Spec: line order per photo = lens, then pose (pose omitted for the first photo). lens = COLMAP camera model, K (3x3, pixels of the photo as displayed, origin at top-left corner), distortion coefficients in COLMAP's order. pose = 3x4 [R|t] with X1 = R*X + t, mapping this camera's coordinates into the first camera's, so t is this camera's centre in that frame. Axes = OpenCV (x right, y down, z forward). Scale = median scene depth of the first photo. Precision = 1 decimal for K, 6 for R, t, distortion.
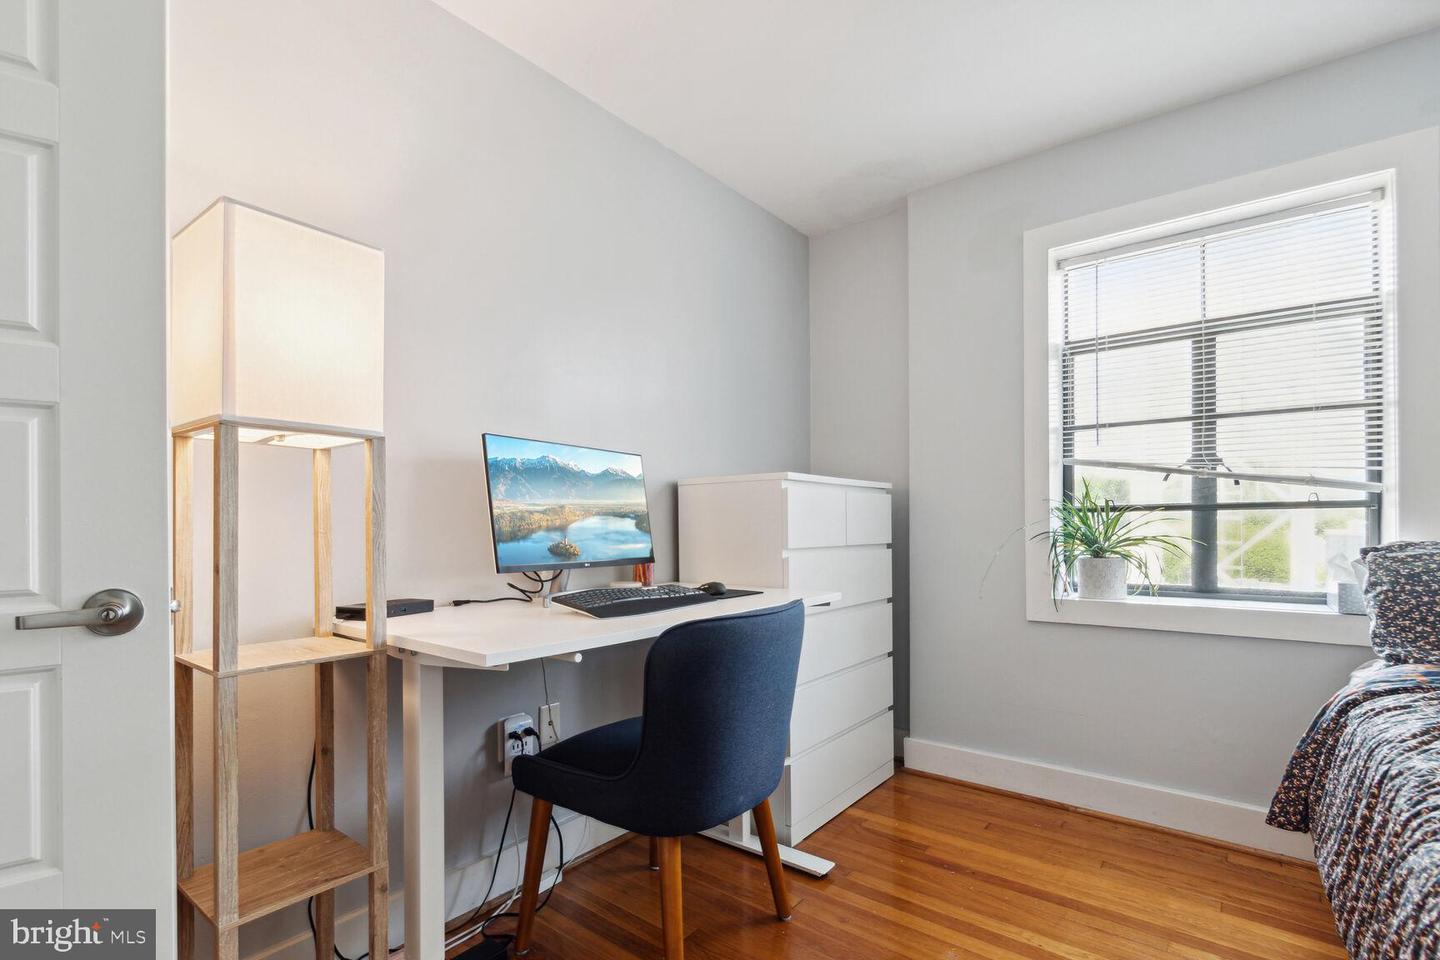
lens RADIAL K [[651.5, 0, 748.2], [0, 651.5, 524.9], [0, 0, 1]] dist [-0.007178, -0.000726]
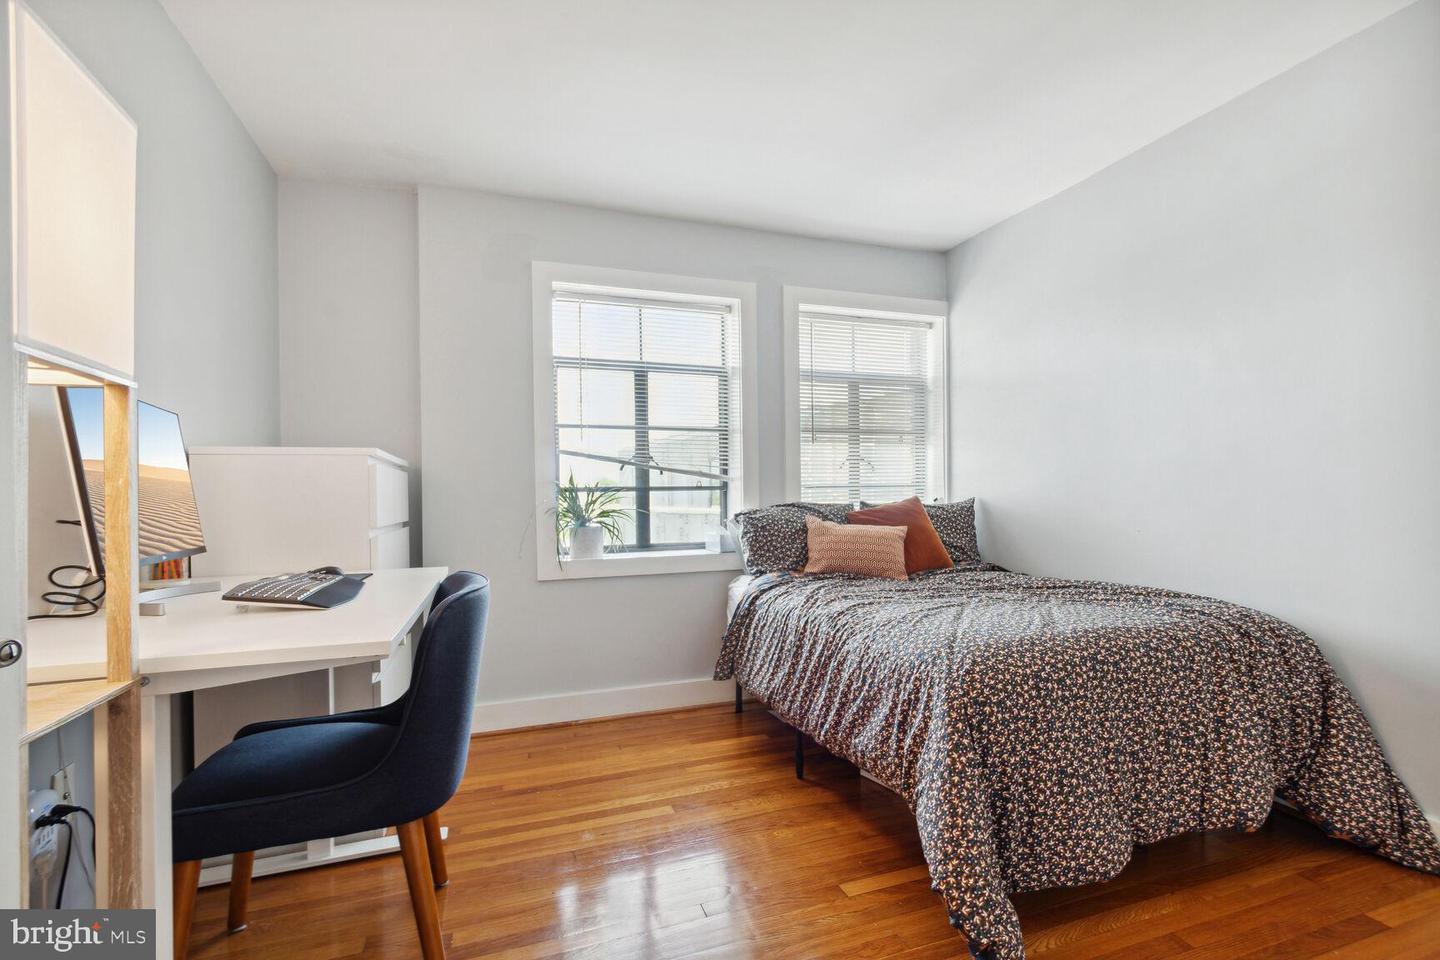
lens RADIAL K [[651.5, 0, 734.3], [0, 651.5, 500.0], [0, 0, 1]] dist [-0.007178, -0.000726]
pose [[0.544158, -0.006656, 0.838957, -0.430105], [0.010446, 0.999945, 0.001157, -0.001896], [-0.838918, 0.008134, 0.544197, 0.031949]]
